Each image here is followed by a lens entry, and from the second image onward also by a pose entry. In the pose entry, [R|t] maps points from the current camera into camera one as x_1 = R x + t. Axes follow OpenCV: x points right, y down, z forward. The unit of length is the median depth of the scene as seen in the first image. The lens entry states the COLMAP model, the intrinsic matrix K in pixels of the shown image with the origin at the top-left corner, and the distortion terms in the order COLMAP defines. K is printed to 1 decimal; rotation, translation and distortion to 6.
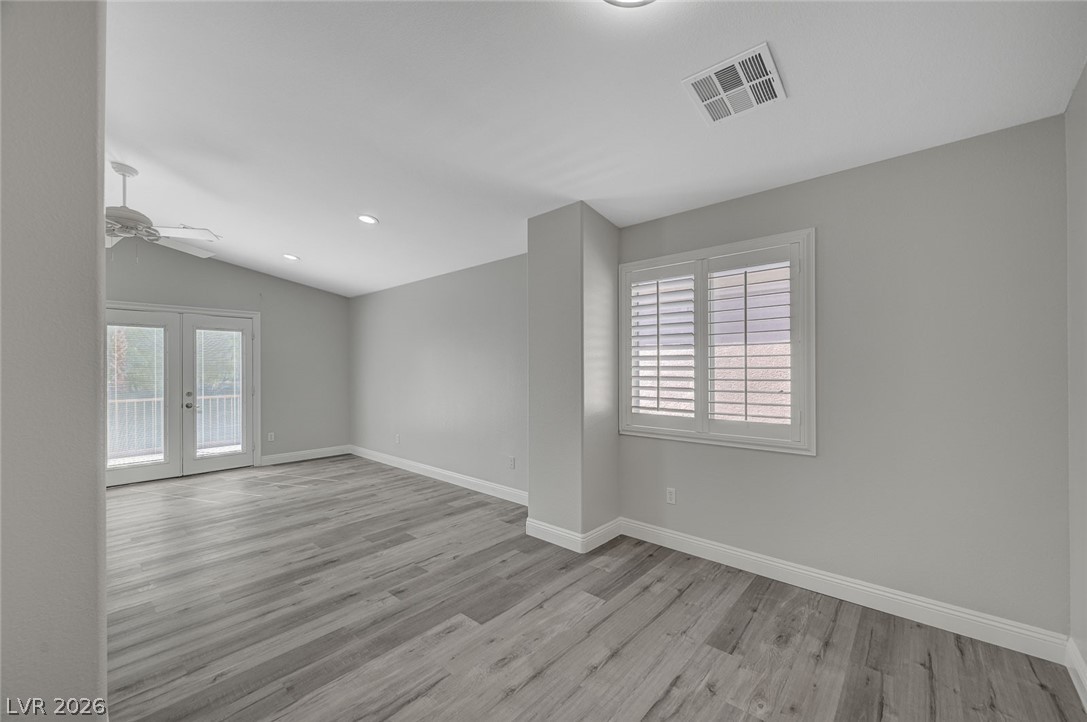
lens RADIAL K [[429.6, 0, 541.2], [0, 429.6, 367.9], [0, 0, 1]] dist [0.000631, 0.000775]
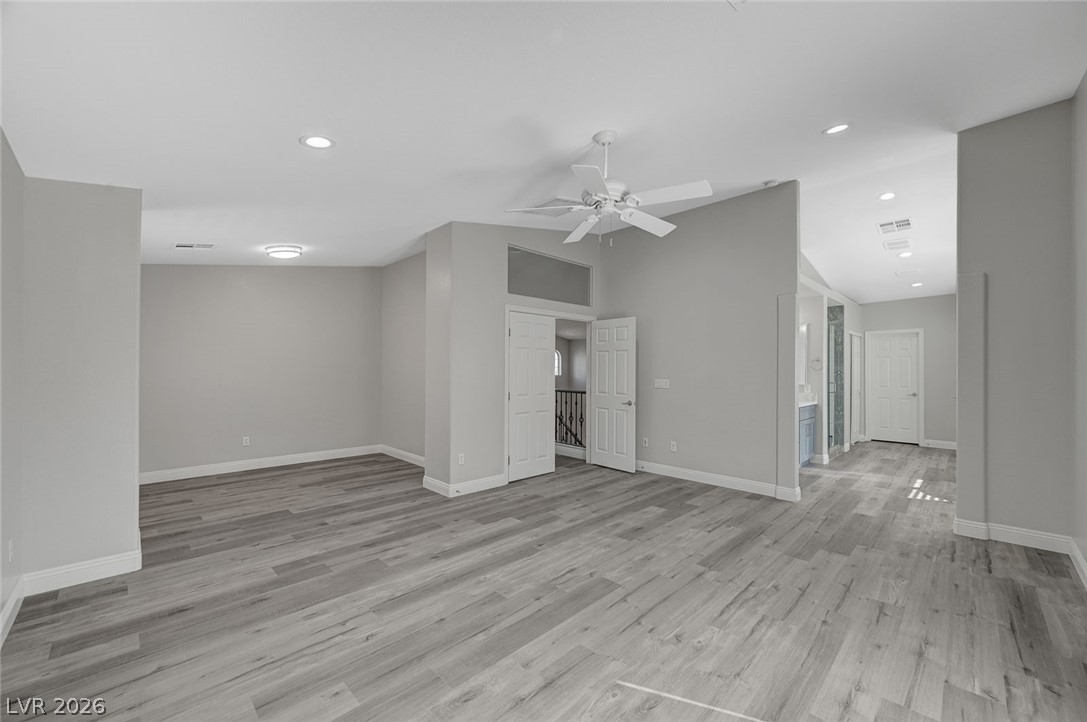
lens RADIAL K [[429.6, 0, 544.5], [0, 429.6, 366.7], [0, 0, 1]] dist [0.000631, 0.000775]
pose [[-0.998457, 0.003928, 0.055397, -0.726433], [0.003241, 0.999917, -0.012487, 0.005358], [-0.055442, -0.012288, -0.998386, 1.506608]]
